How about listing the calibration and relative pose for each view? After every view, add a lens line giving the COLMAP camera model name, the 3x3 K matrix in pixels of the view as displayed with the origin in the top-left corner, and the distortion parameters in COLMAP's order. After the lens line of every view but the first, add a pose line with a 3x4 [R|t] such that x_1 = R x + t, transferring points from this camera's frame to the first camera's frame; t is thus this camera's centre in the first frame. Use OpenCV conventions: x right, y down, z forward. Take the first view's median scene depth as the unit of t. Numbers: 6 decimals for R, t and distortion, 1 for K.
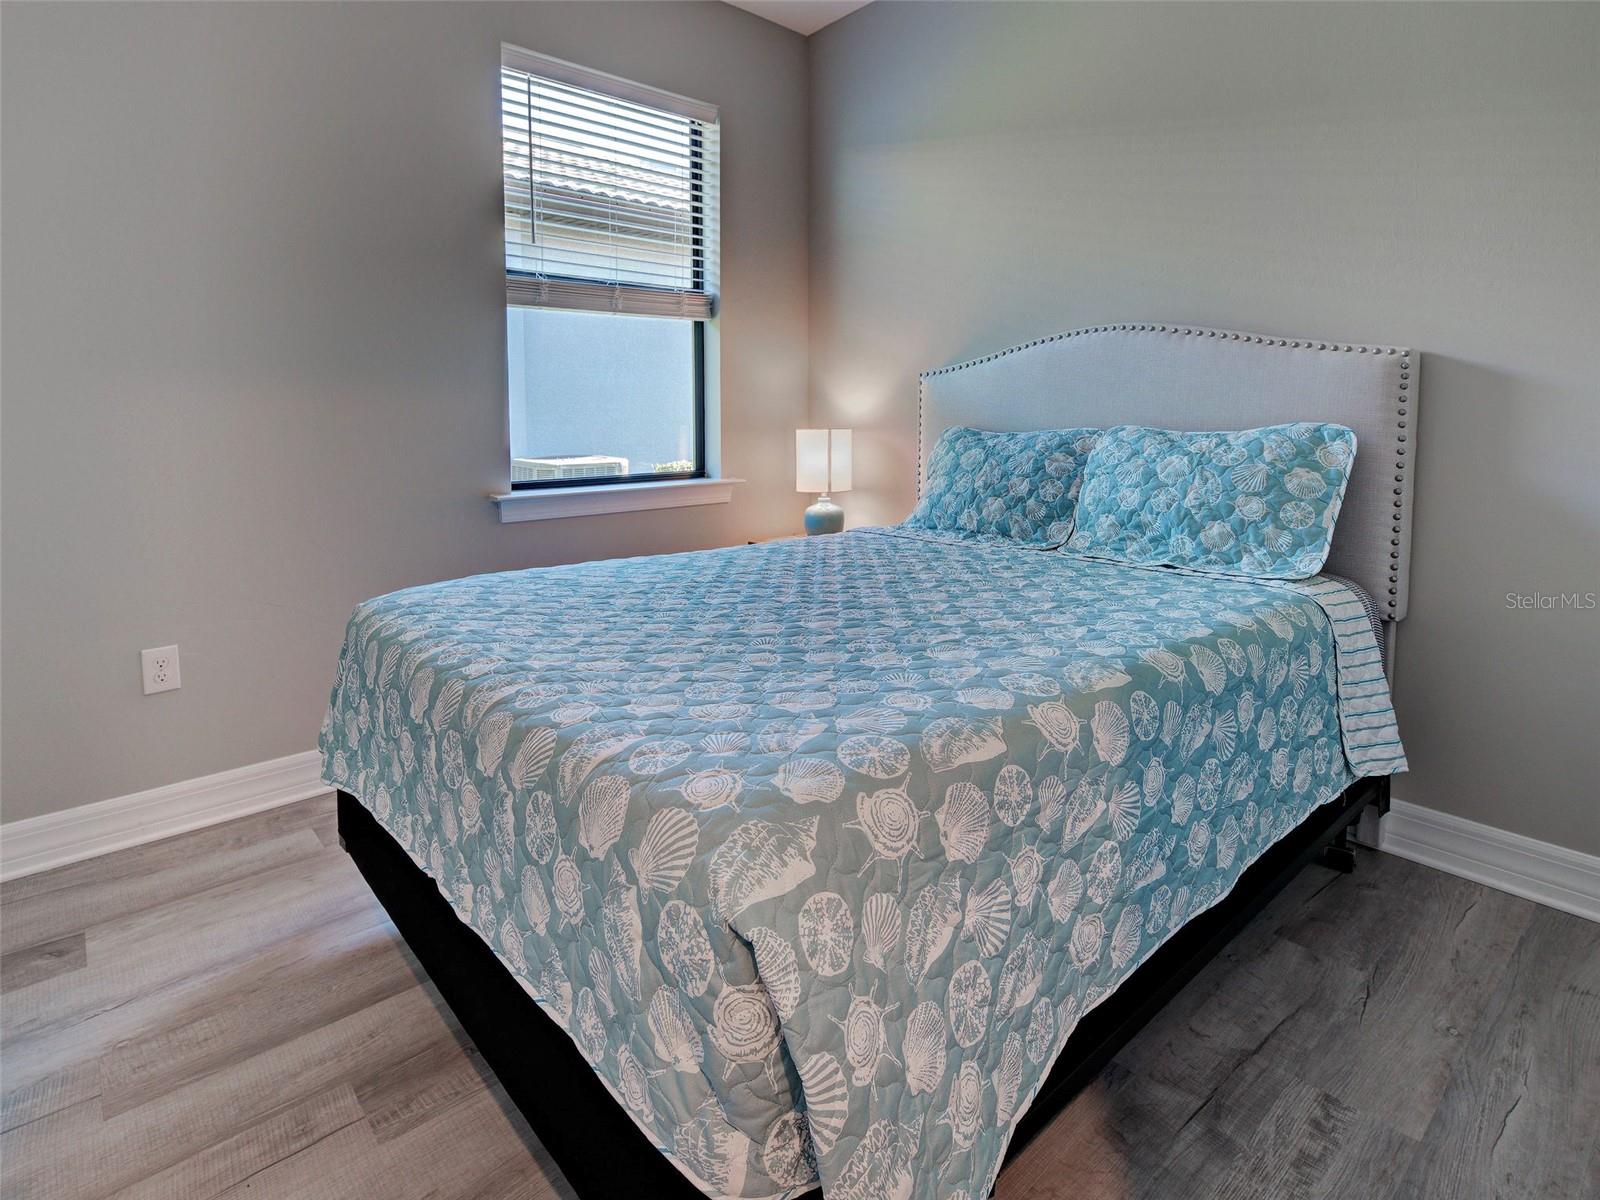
lens RADIAL K [[830.3, 0, 800.7], [0, 830.3, 601.1], [0, 0, 1]] dist [-0.003045, -0.000322]
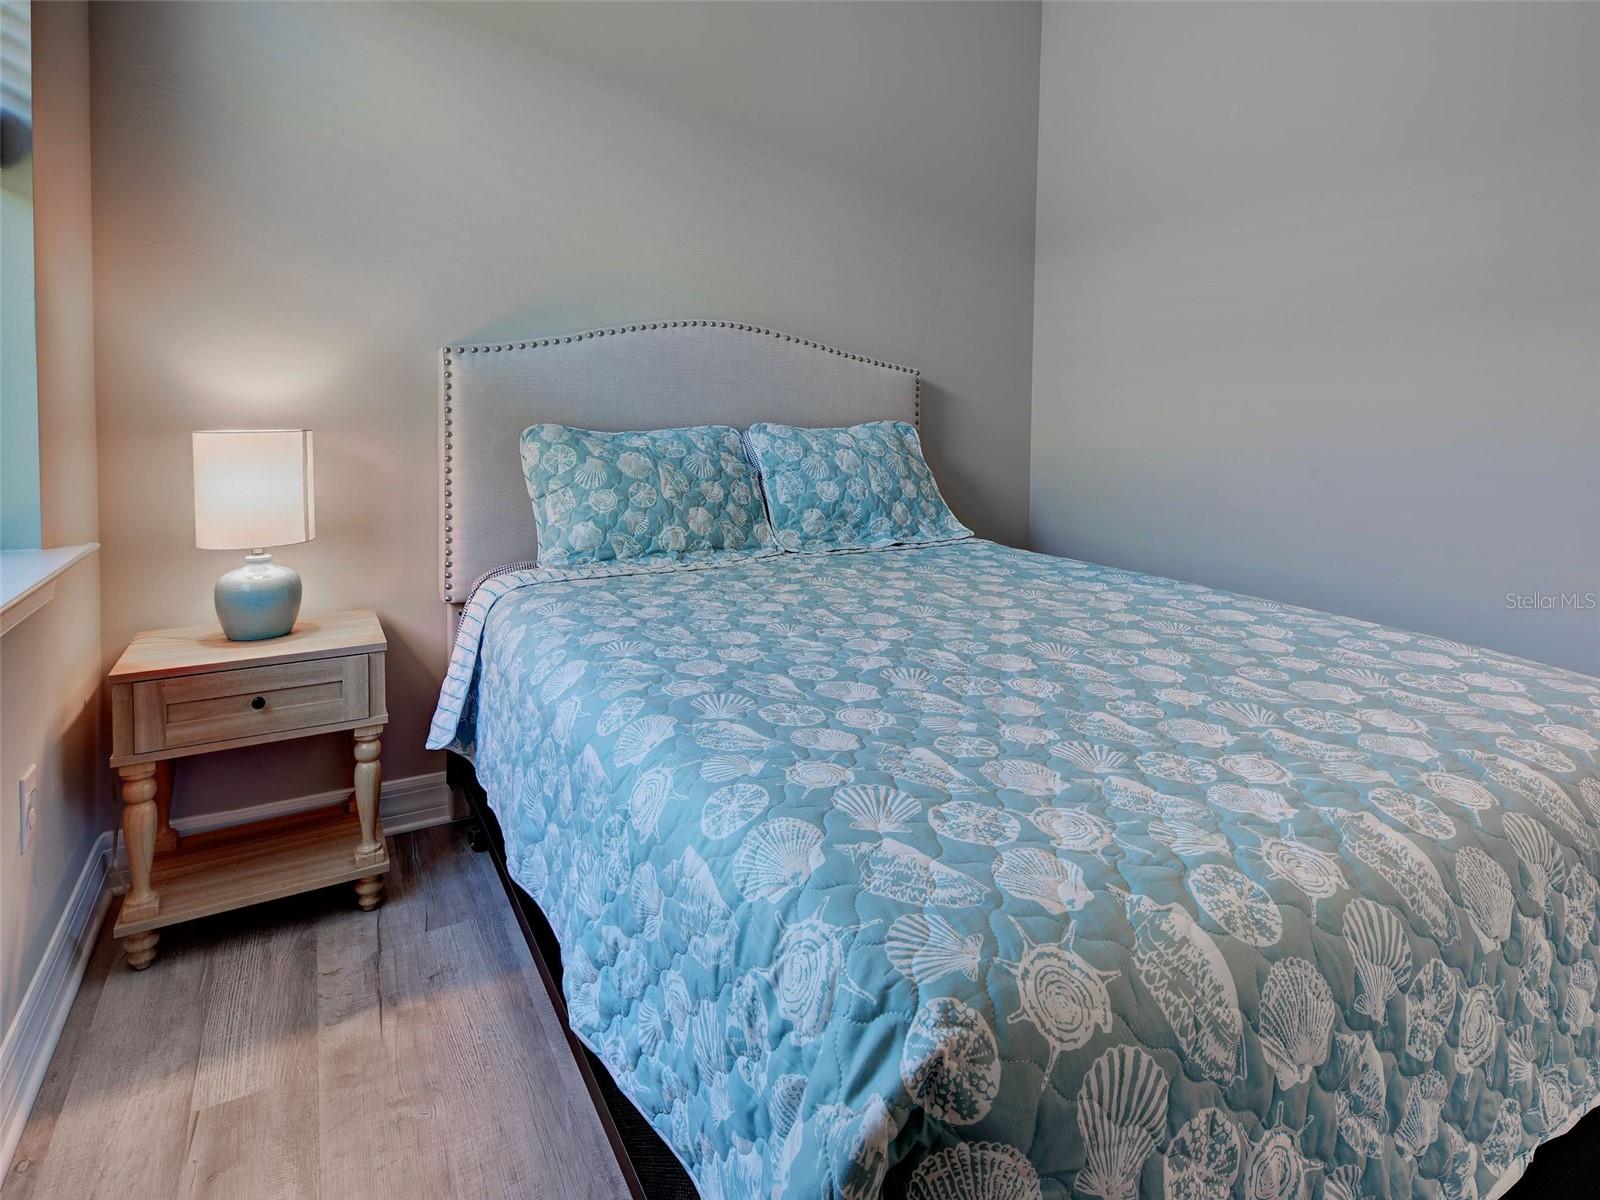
lens RADIAL K [[830.3, 0, 799.9], [0, 830.3, 598.5], [0, 0, 1]] dist [-0.003045, -0.000322]
pose [[0.204673, -0.210609, 0.955904, -0.599343], [0.201144, 0.964786, 0.169498, -0.163414], [-0.957941, 0.157583, 0.239828, 0.734379]]
